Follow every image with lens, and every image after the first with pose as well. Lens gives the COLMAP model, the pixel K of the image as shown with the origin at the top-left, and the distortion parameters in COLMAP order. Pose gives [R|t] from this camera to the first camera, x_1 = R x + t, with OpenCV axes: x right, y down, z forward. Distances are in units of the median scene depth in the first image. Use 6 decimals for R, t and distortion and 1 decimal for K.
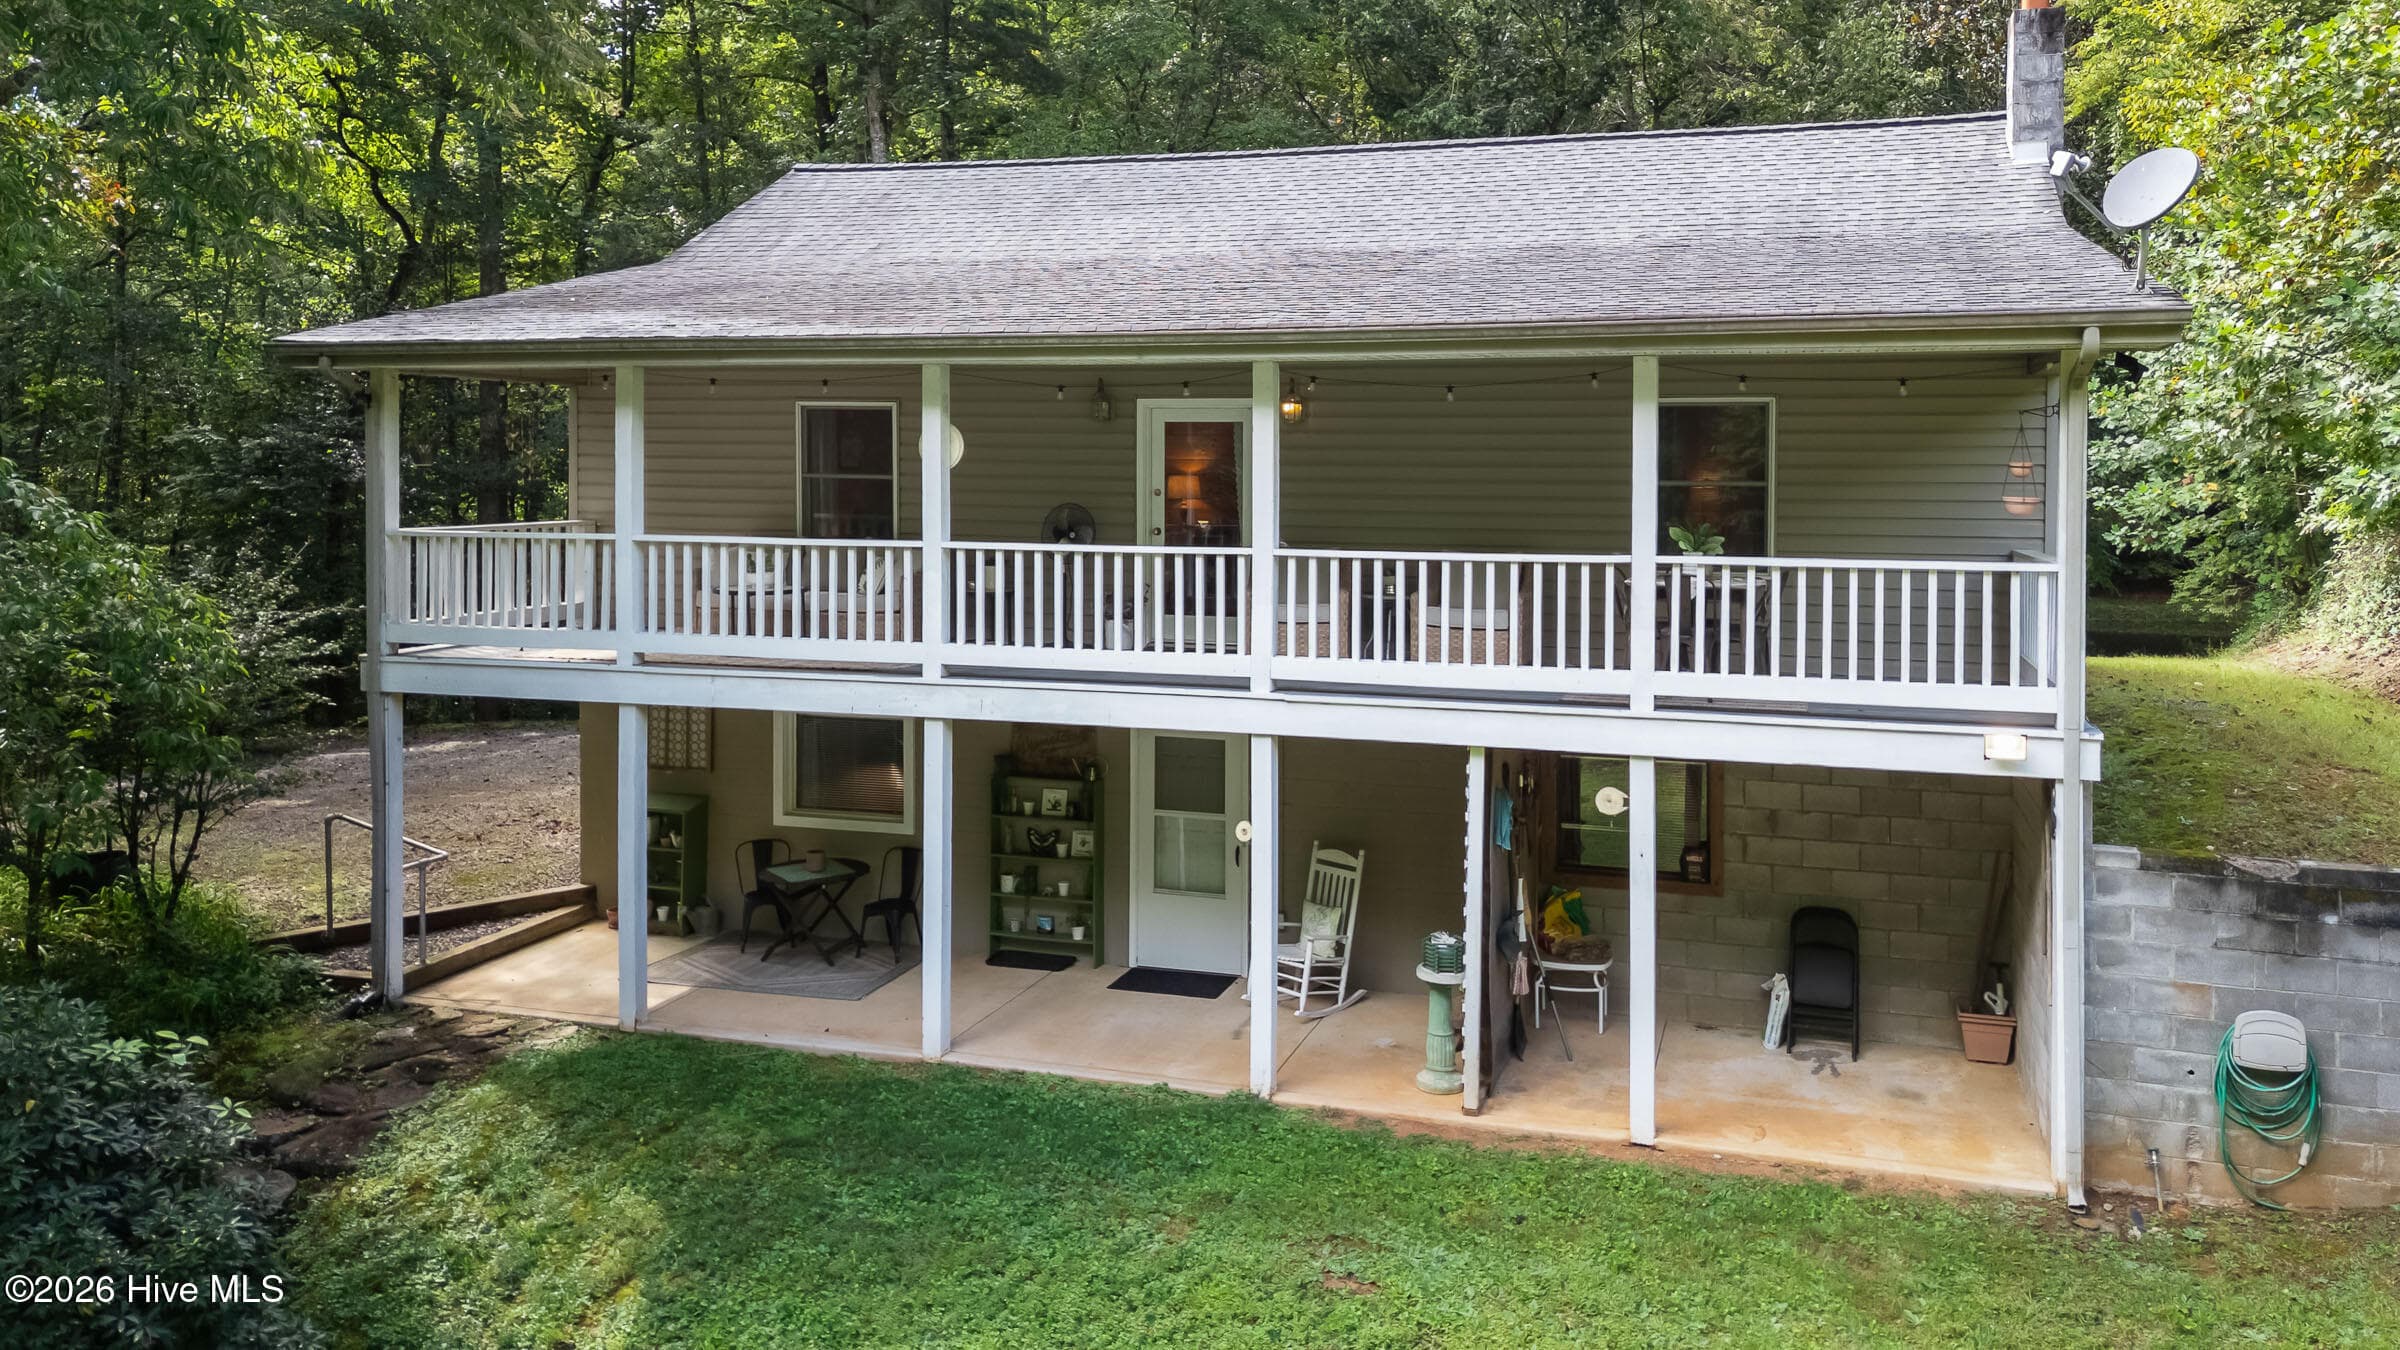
lens RADIAL K [[2079.4, 0, 1228.4], [0, 2079.4, 405.2], [0, 0, 1]] dist [0.031808, -0.006235]
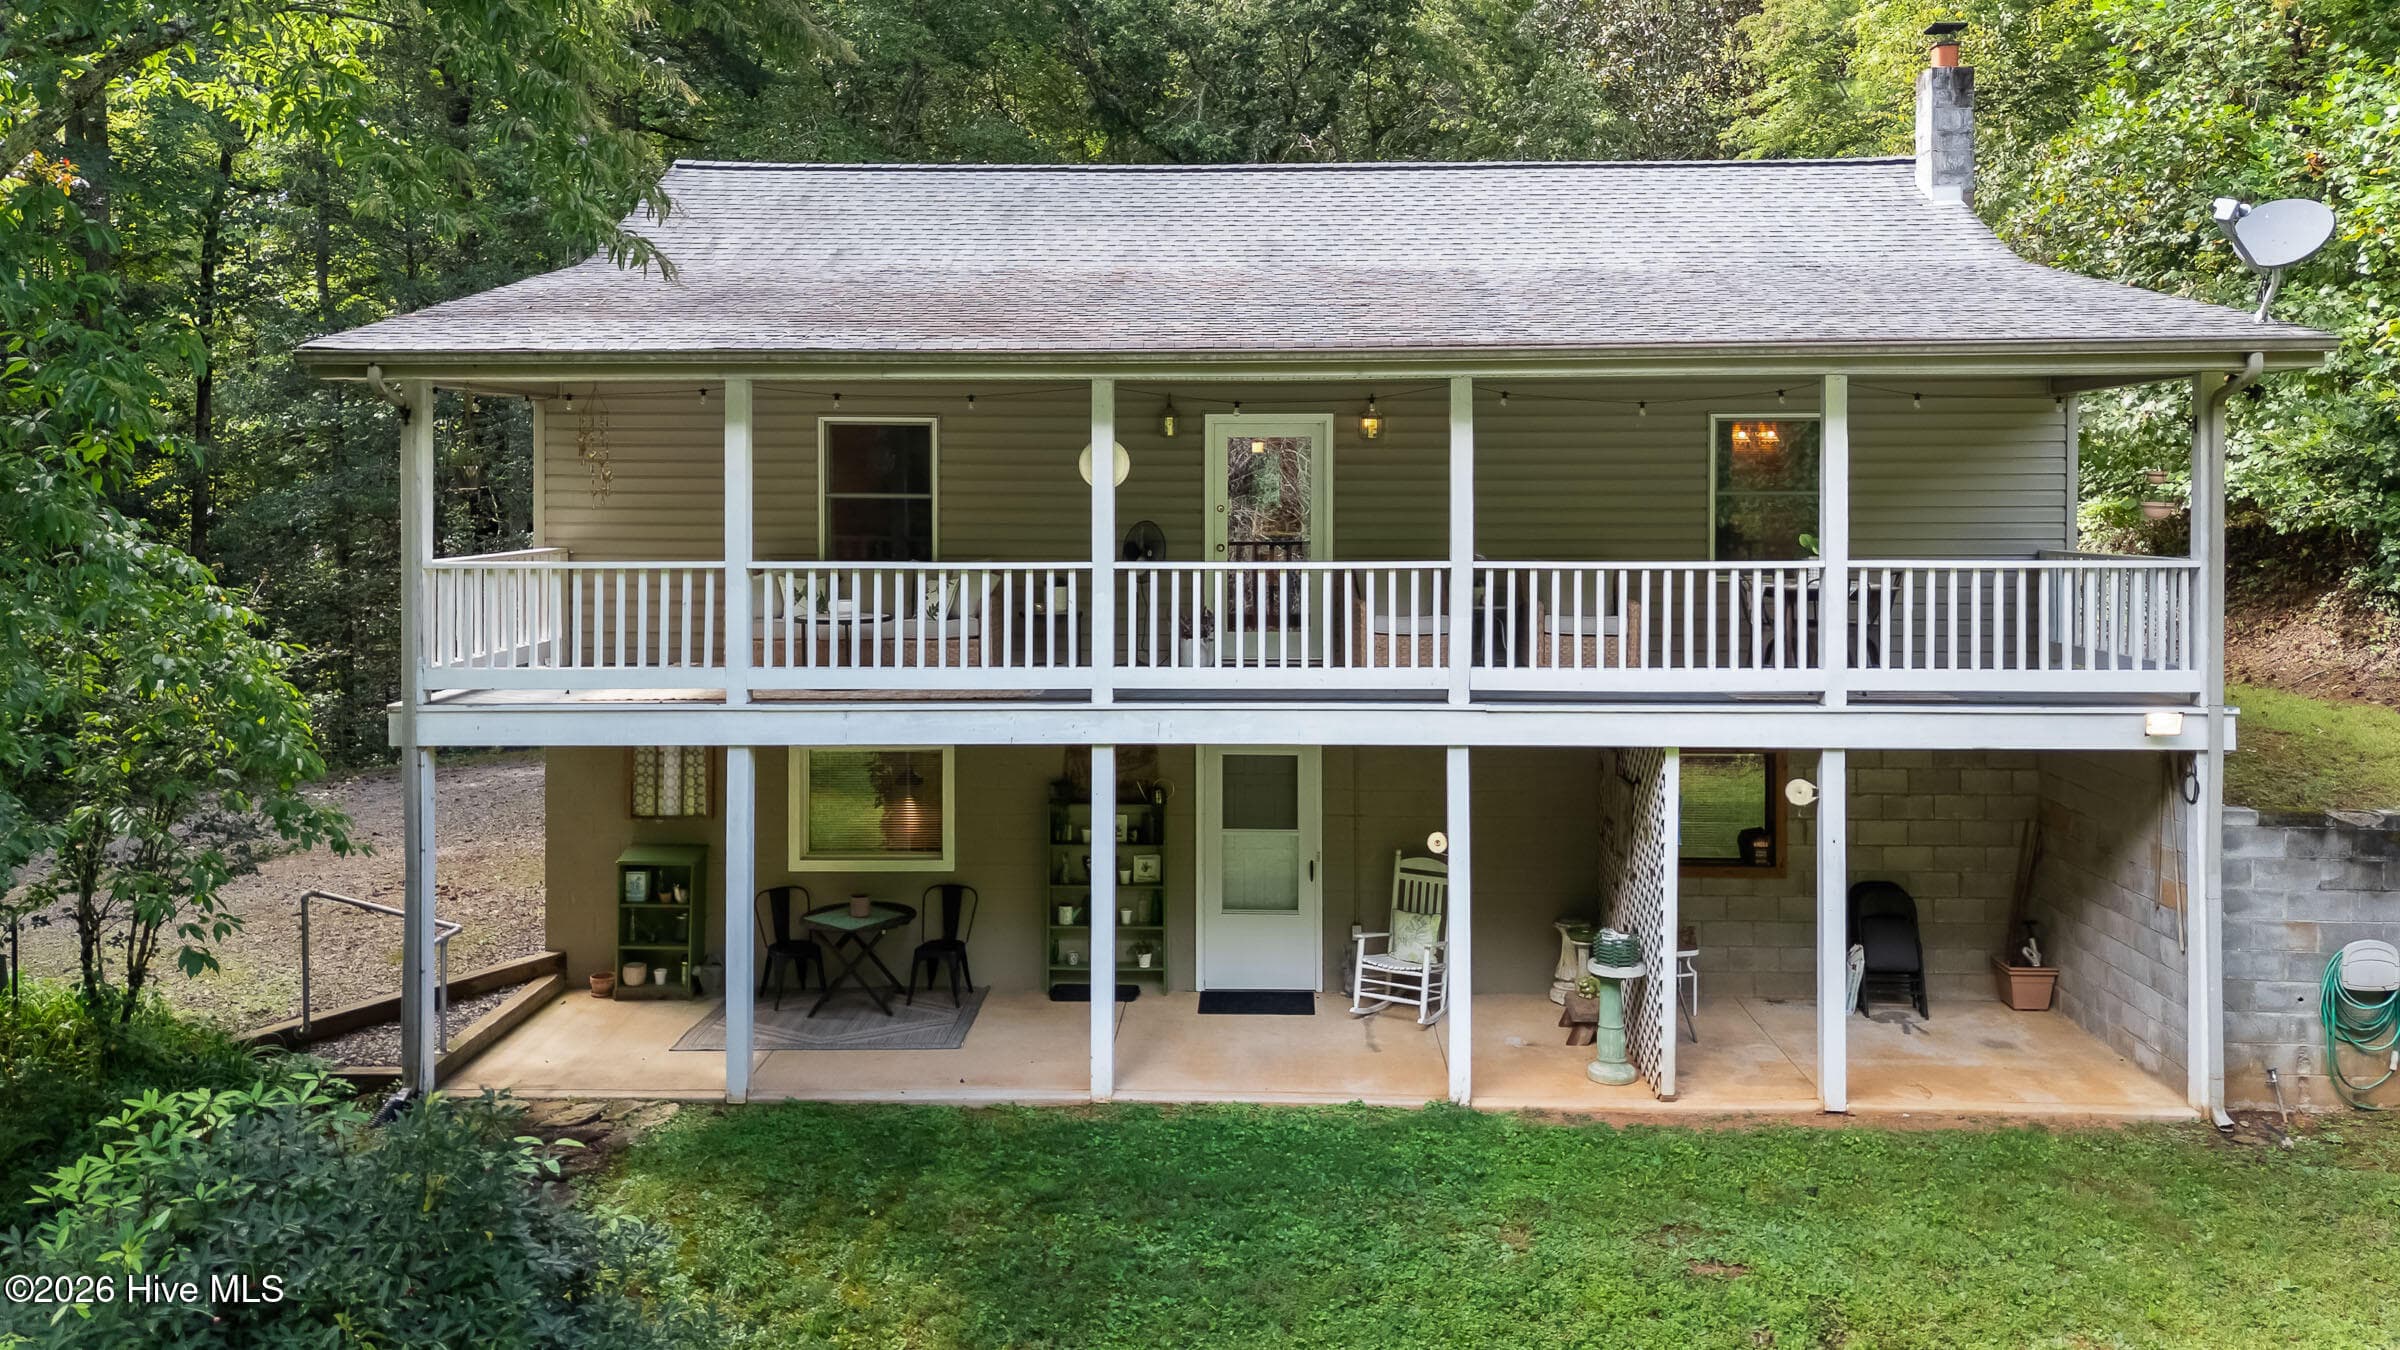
lens RADIAL K [[2079.4, 0, 1228.4], [0, 2079.4, 405.2], [0, 0, 1]] dist [0.031808, -0.006235]
pose [[0.954897, 0.001186, 0.296935, -0.387672], [0.000821, 0.999978, -0.006636, -0.000824], [-0.296937, 0.006580, 0.954874, 0.062753]]
